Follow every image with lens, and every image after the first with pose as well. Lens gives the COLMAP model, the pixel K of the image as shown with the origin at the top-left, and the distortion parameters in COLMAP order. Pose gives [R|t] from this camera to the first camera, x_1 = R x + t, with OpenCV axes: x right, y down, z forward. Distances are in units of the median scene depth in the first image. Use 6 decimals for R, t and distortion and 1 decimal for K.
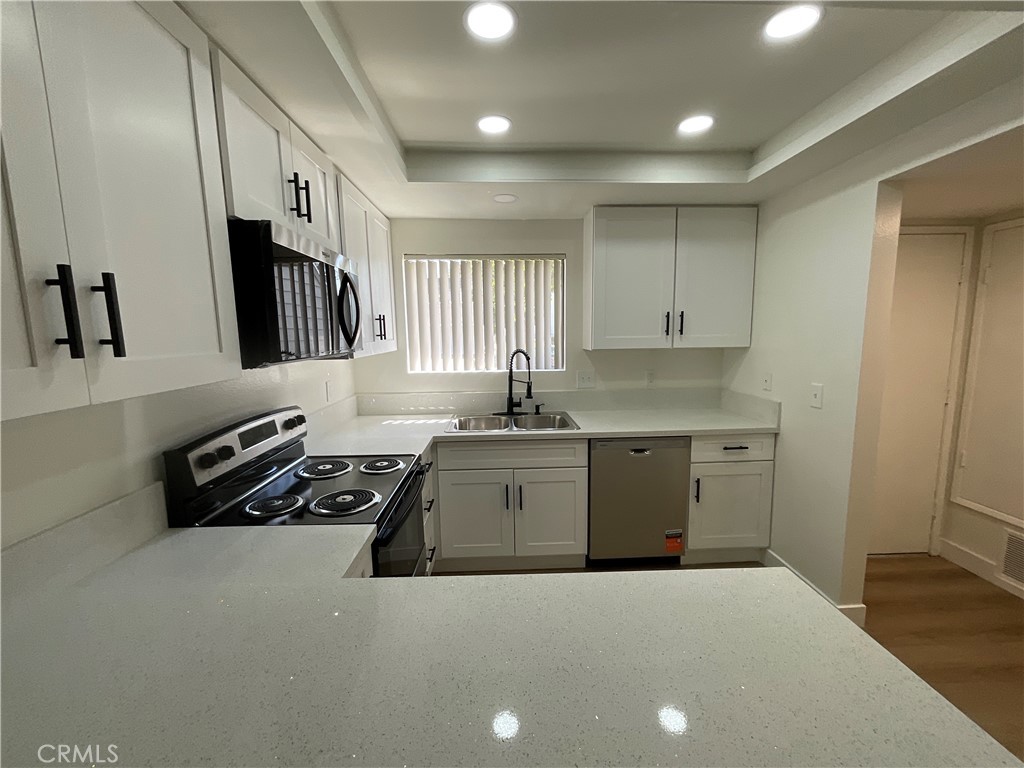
lens RADIAL K [[414.4, 0, 511.5], [0, 414.4, 386.2], [0, 0, 1]] dist [0.002479, -0.000667]
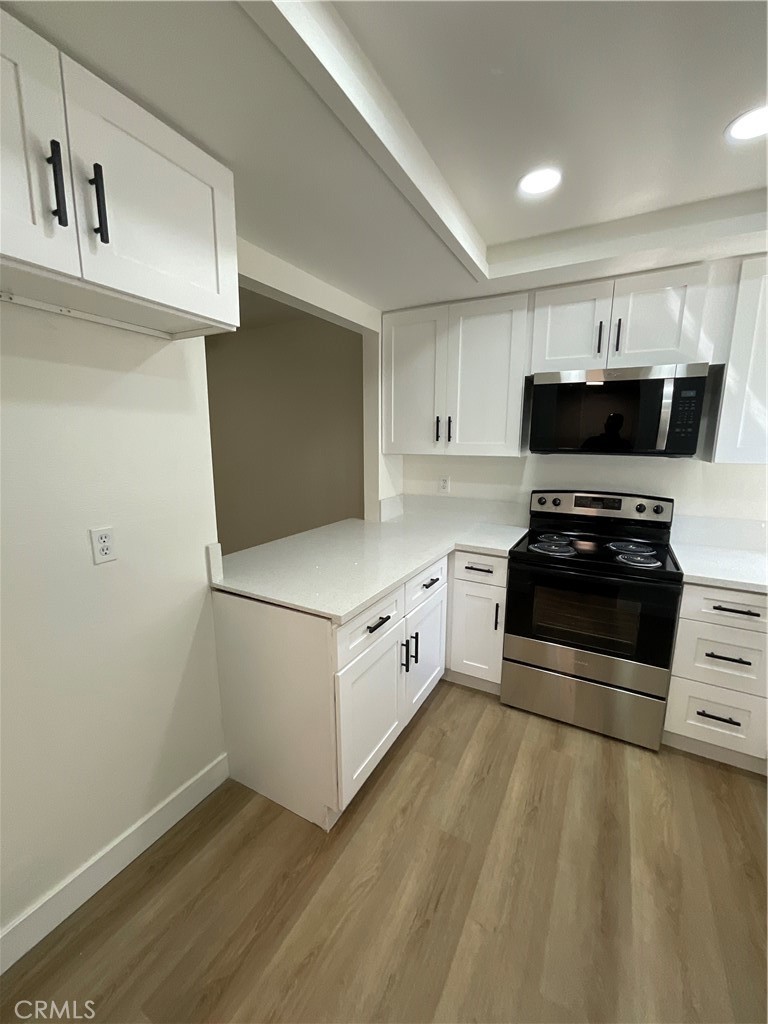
lens RADIAL K [[414.4, 0, 382.8], [0, 414.4, 511.2], [0, 0, 1]] dist [0.002479, -0.000667]
pose [[-0.510419, 0.165260, -0.843897, 0.680477], [-0.108796, 0.961063, 0.254009, -0.097870], [0.853016, 0.221463, -0.472565, 0.685154]]
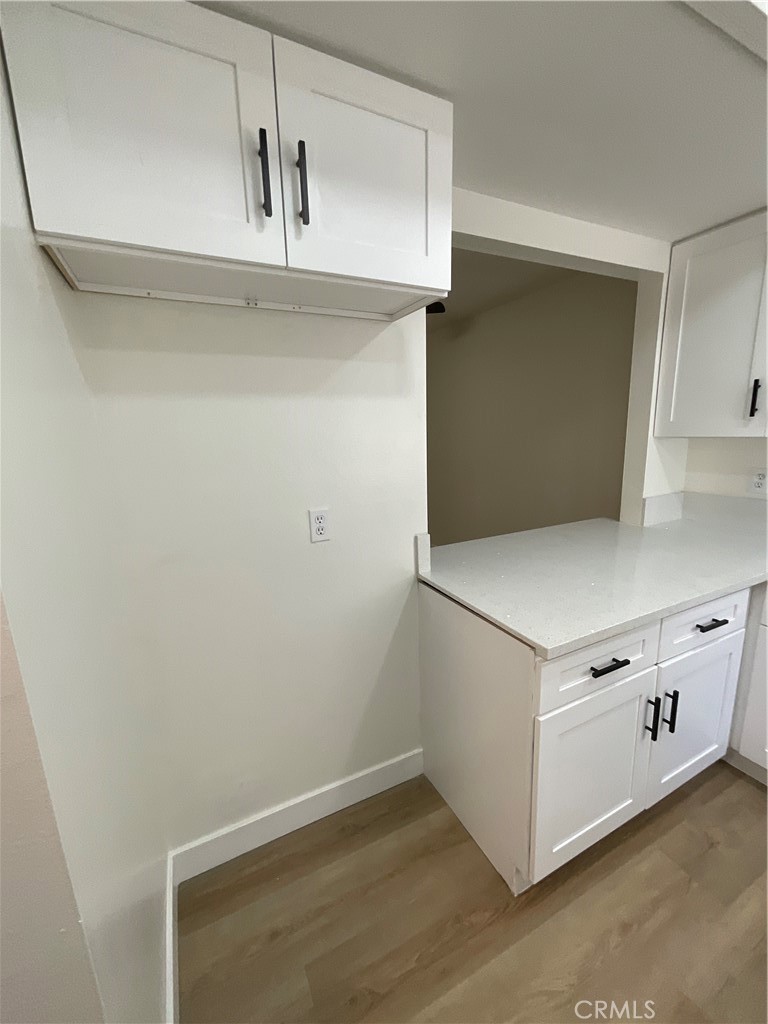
lens RADIAL K [[414.4, 0, 381.8], [0, 414.4, 510.8], [0, 0, 1]] dist [0.002479, -0.000667]
pose [[-0.908213, 0.125639, -0.399203, 0.573783], [-0.010285, 0.946885, 0.321407, -0.086608], [0.418381, 0.296012, -0.858682, 0.660461]]
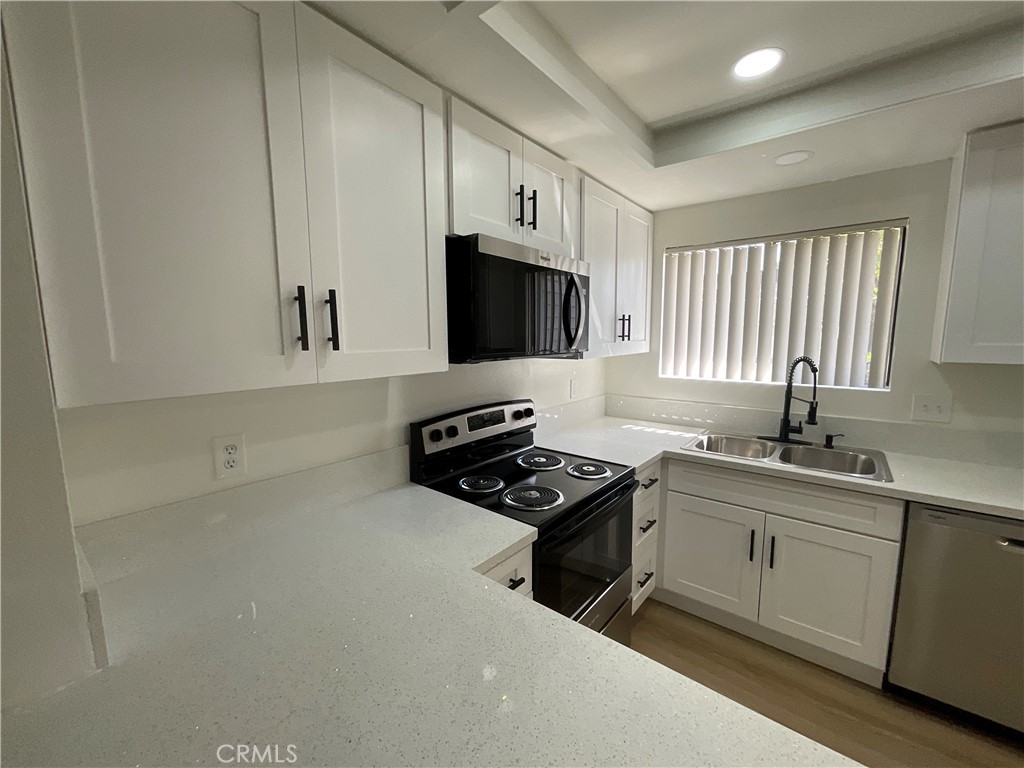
lens RADIAL K [[414.4, 0, 512.6], [0, 414.4, 385.5], [0, 0, 1]] dist [0.002479, -0.000667]
pose [[0.757838, 0.091774, -0.645956, 0.121593], [-0.091851, 0.995205, 0.033634, -0.016821], [0.645945, 0.033843, 0.762634, 0.102586]]
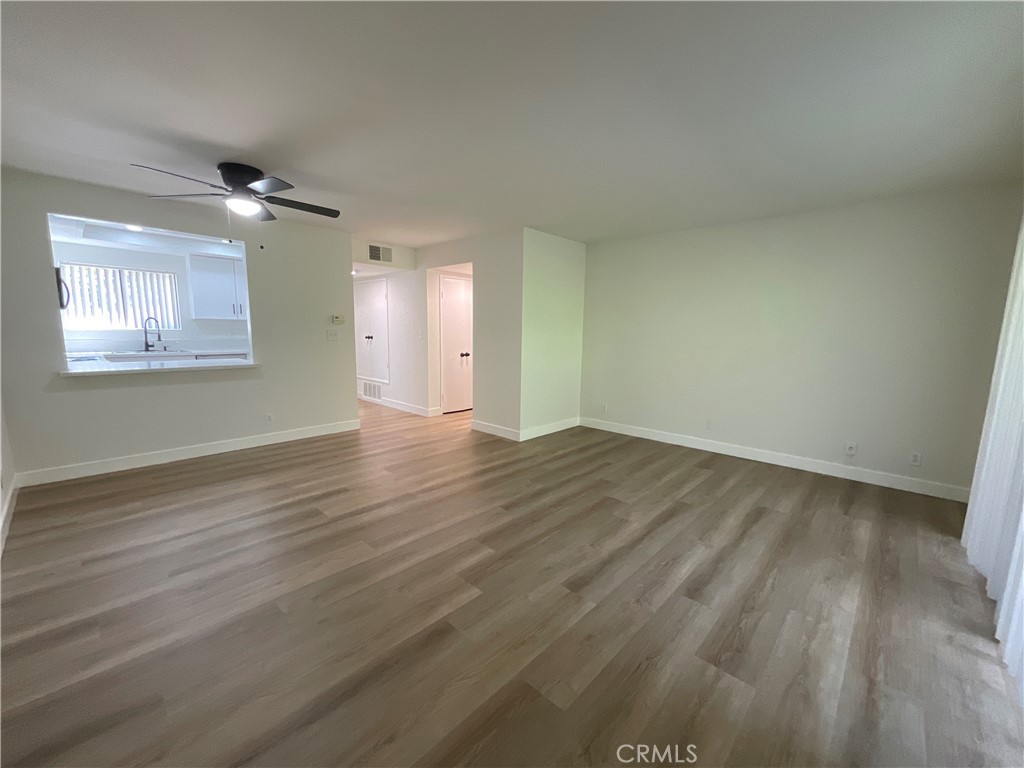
lens RADIAL K [[414.4, 0, 517.5], [0, 414.4, 384.7], [0, 0, 1]] dist [0.002479, -0.000667]
pose [[0.709345, -0.065298, 0.701830, -0.173312], [0.059735, 0.997687, 0.032450, 0.314795], [-0.702325, 0.018906, 0.711605, -1.905292]]
